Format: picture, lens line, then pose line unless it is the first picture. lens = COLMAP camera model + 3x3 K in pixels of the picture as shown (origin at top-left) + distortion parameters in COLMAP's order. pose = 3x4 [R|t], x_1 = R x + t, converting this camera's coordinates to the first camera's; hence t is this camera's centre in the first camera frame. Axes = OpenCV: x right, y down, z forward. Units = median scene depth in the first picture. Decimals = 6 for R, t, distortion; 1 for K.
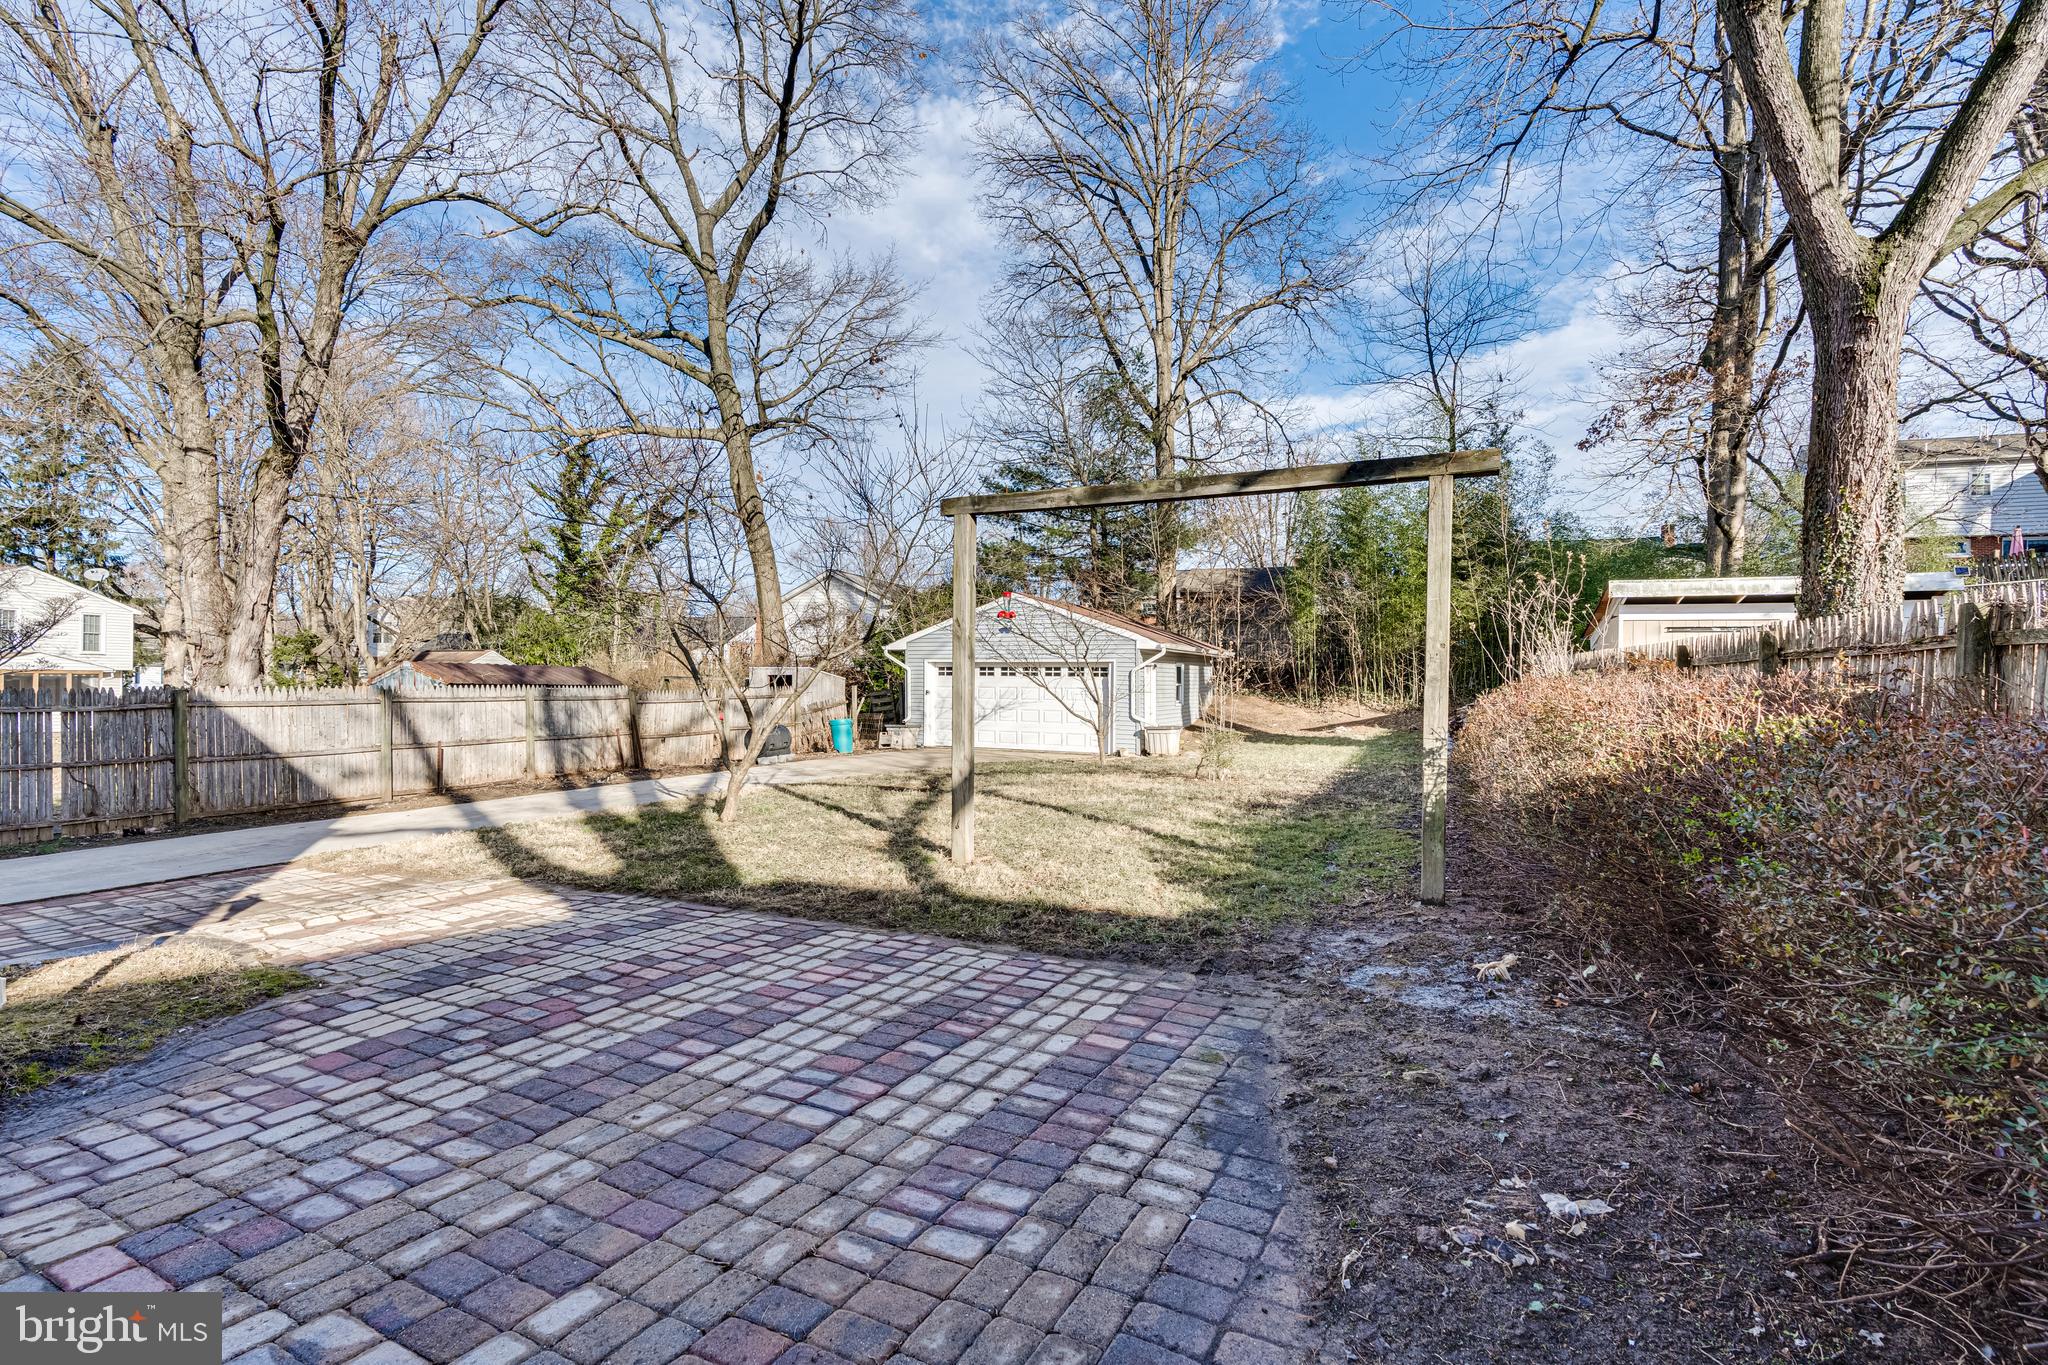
lens RADIAL K [[932.1, 0, 988.7], [0, 932.1, 678.5], [0, 0, 1]] dist [-0.001002, 0.000787]
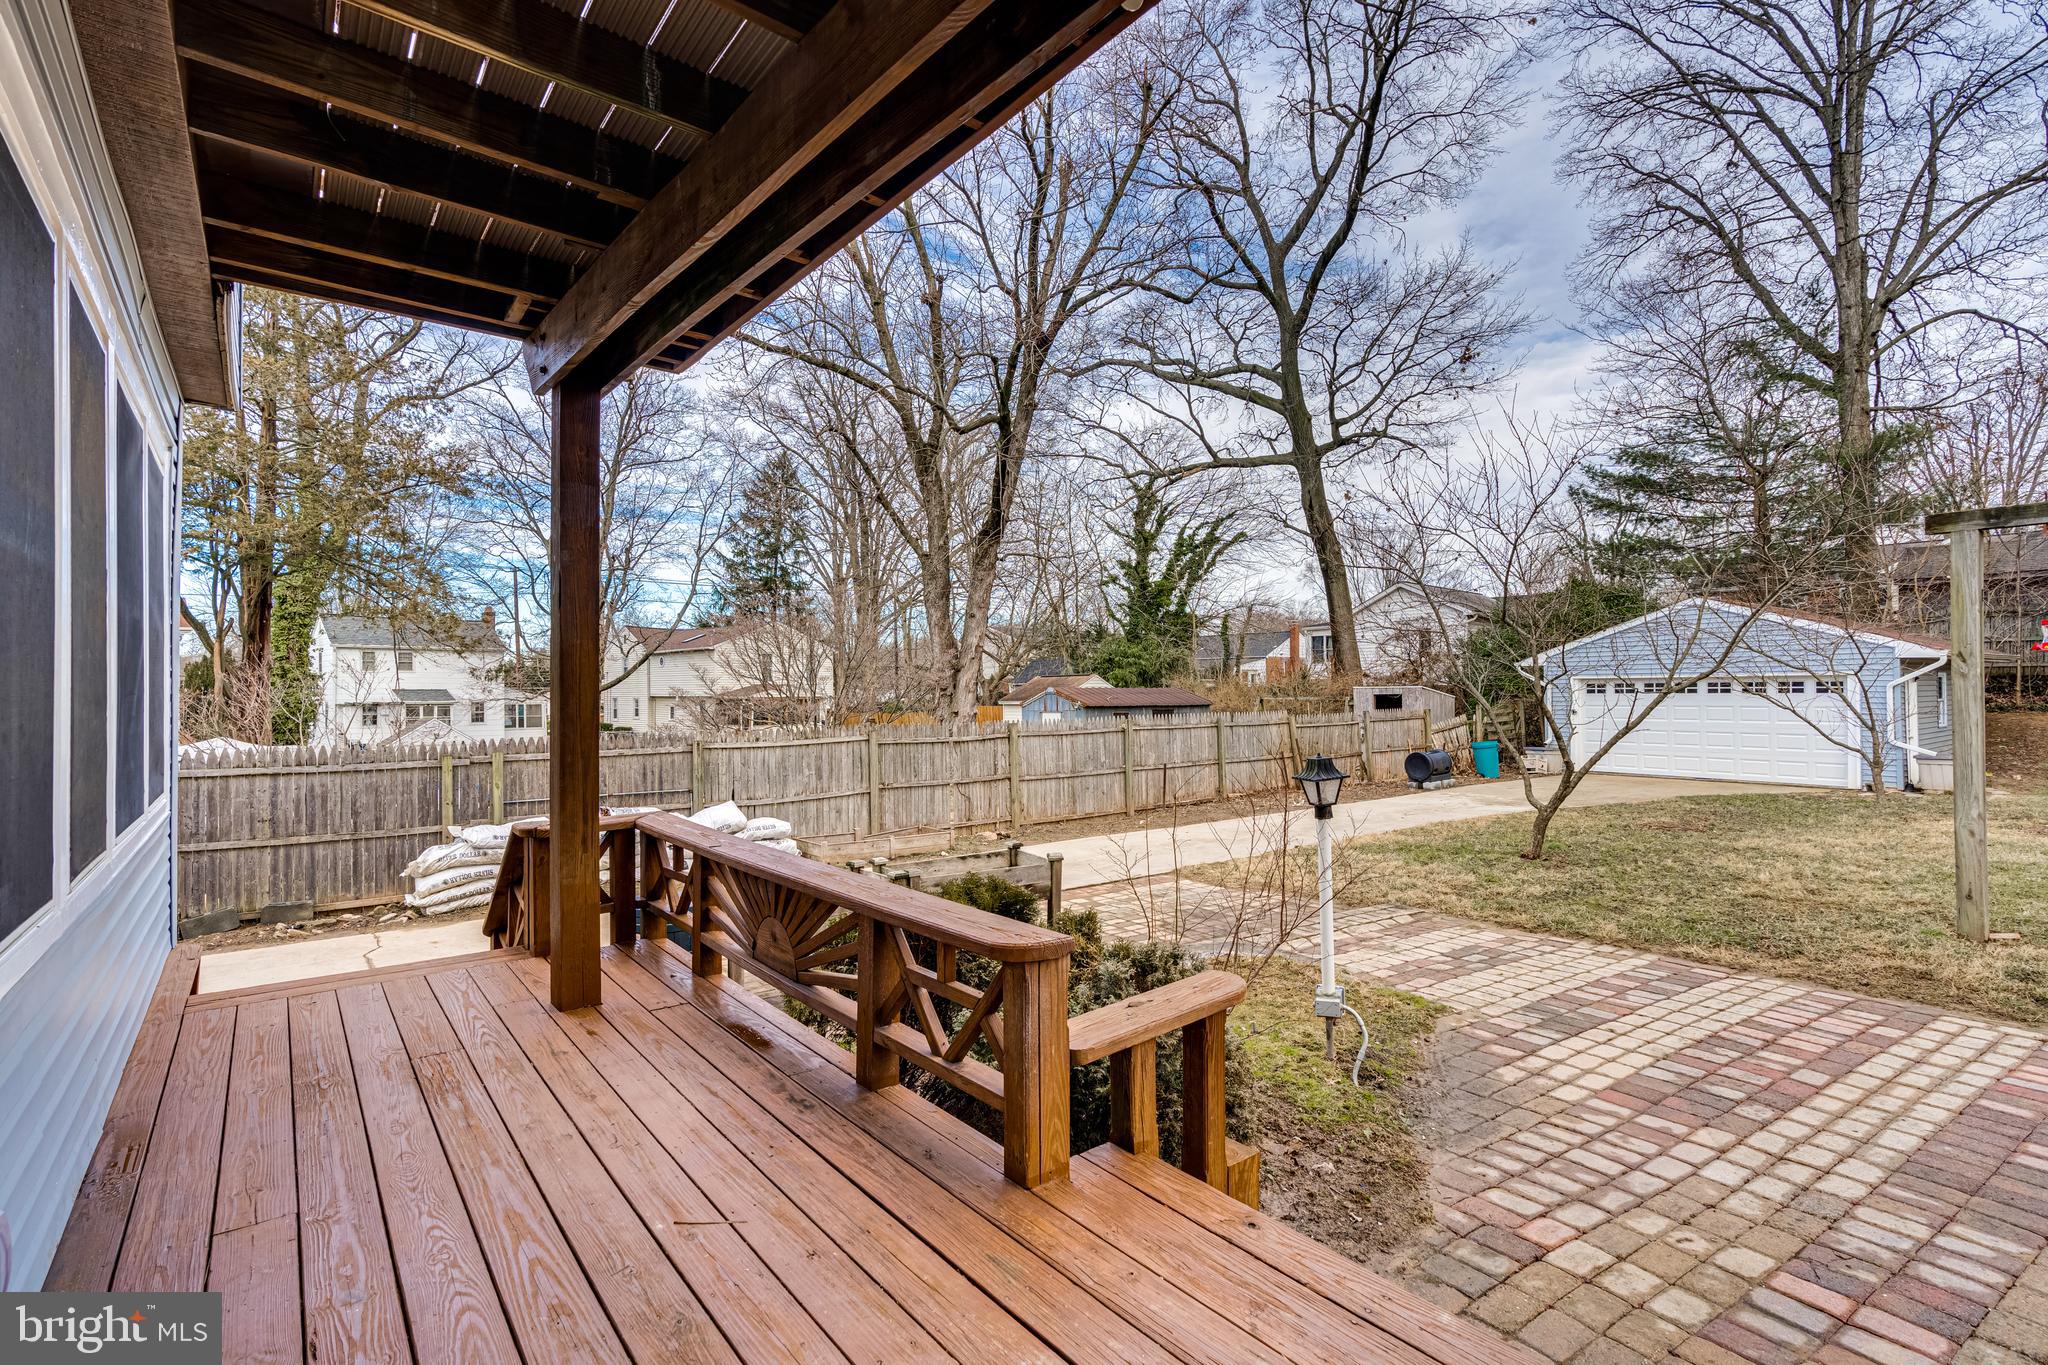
lens RADIAL K [[920.8, 0, 1013.7], [0, 920.8, 684.0], [0, 0, 1]] dist [-0.016140, 0.007019]
pose [[0.881581, -0.019198, -0.471642, -0.587669], [0.016294, 0.999815, -0.010241, -0.059431], [0.471752, 0.001343, 0.881731, -0.213728]]
